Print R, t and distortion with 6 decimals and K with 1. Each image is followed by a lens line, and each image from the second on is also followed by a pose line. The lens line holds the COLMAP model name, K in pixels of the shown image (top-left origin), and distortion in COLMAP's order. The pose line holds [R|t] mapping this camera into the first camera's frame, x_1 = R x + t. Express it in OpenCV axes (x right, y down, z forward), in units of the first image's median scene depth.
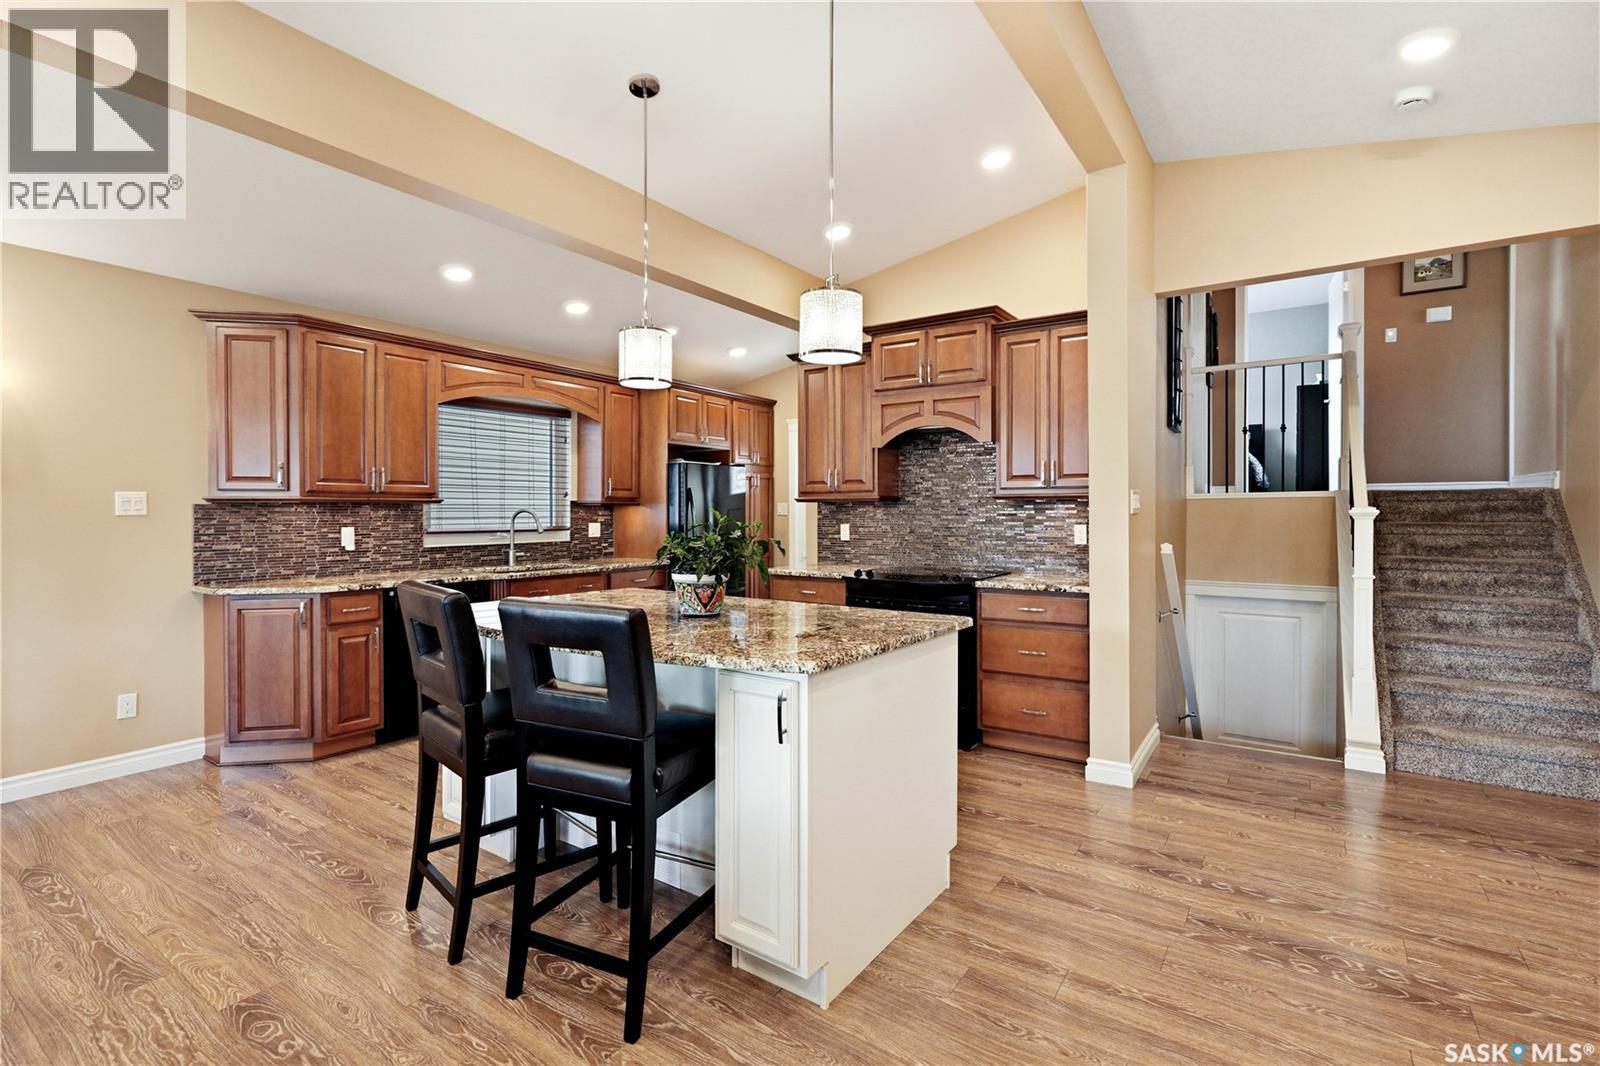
lens RADIAL K [[732.9, 0, 800.9], [0, 732.9, 518.2], [0, 0, 1]] dist [-0.003447, 0.000547]
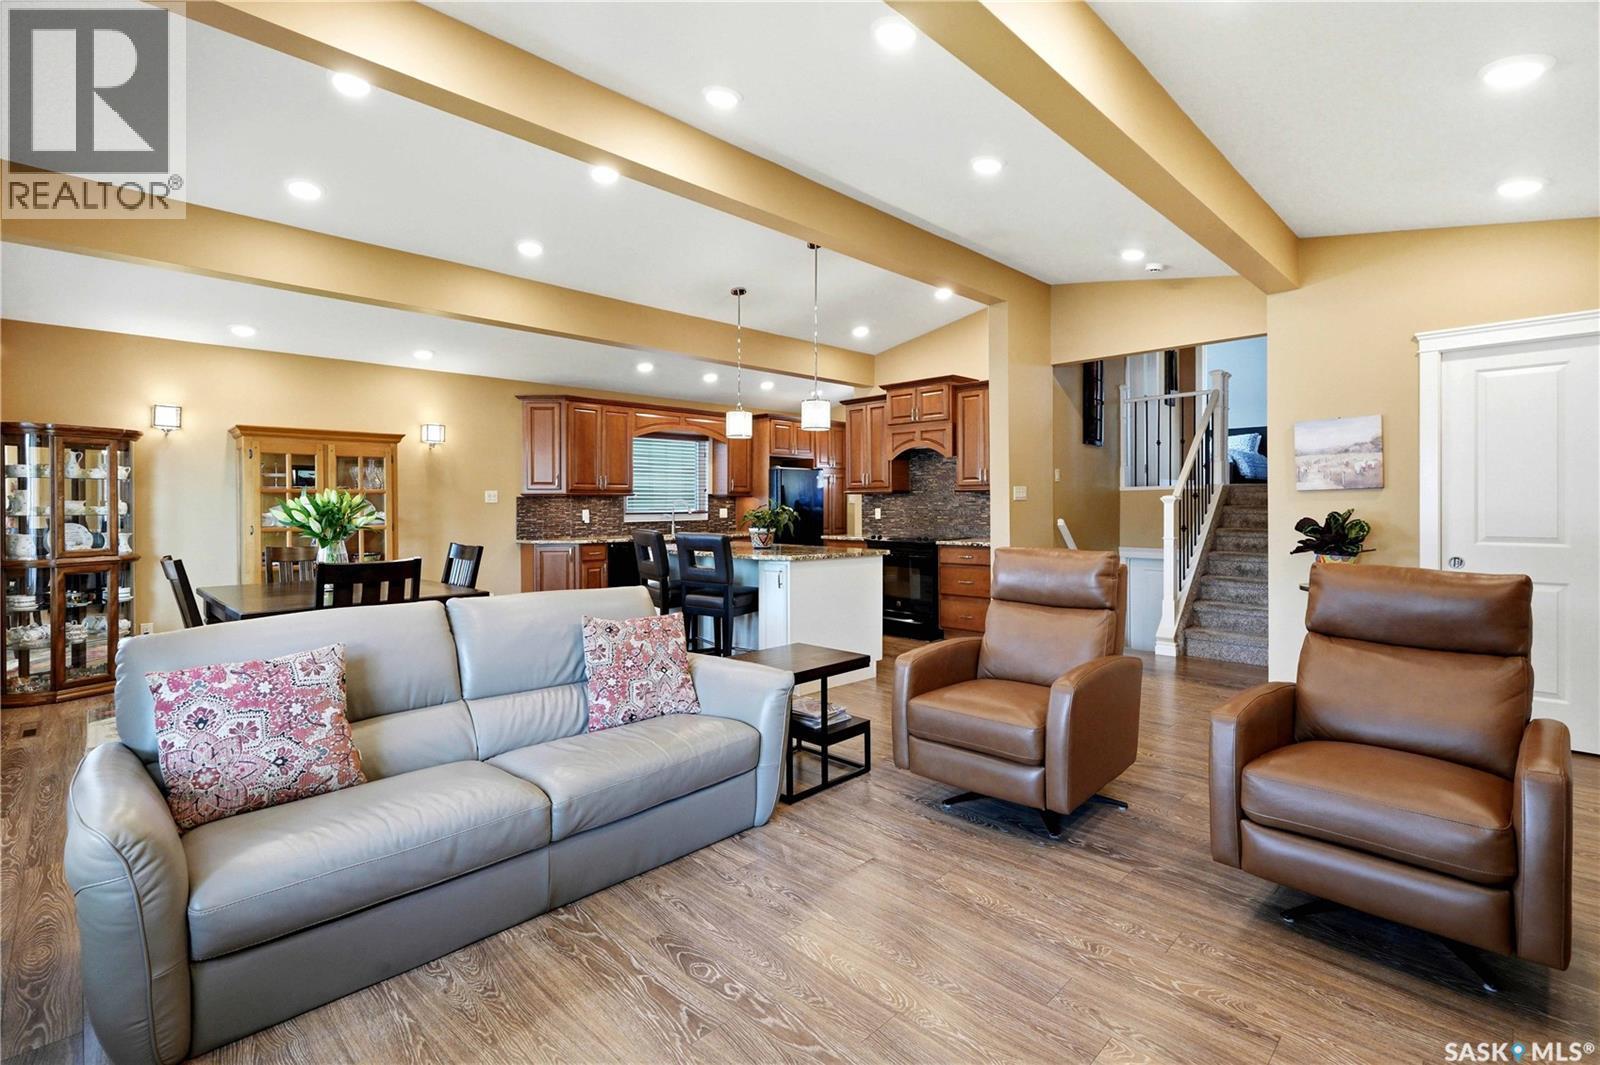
lens RADIAL K [[732.9, 0, 797.1], [0, 732.9, 508.2], [0, 0, 1]] dist [-0.003447, 0.000547]
pose [[0.981116, -0.001110, -0.193416, 0.234103], [0.000590, 0.999996, -0.002747, 0.014417], [0.193418, 0.002581, 0.981113, -0.668088]]
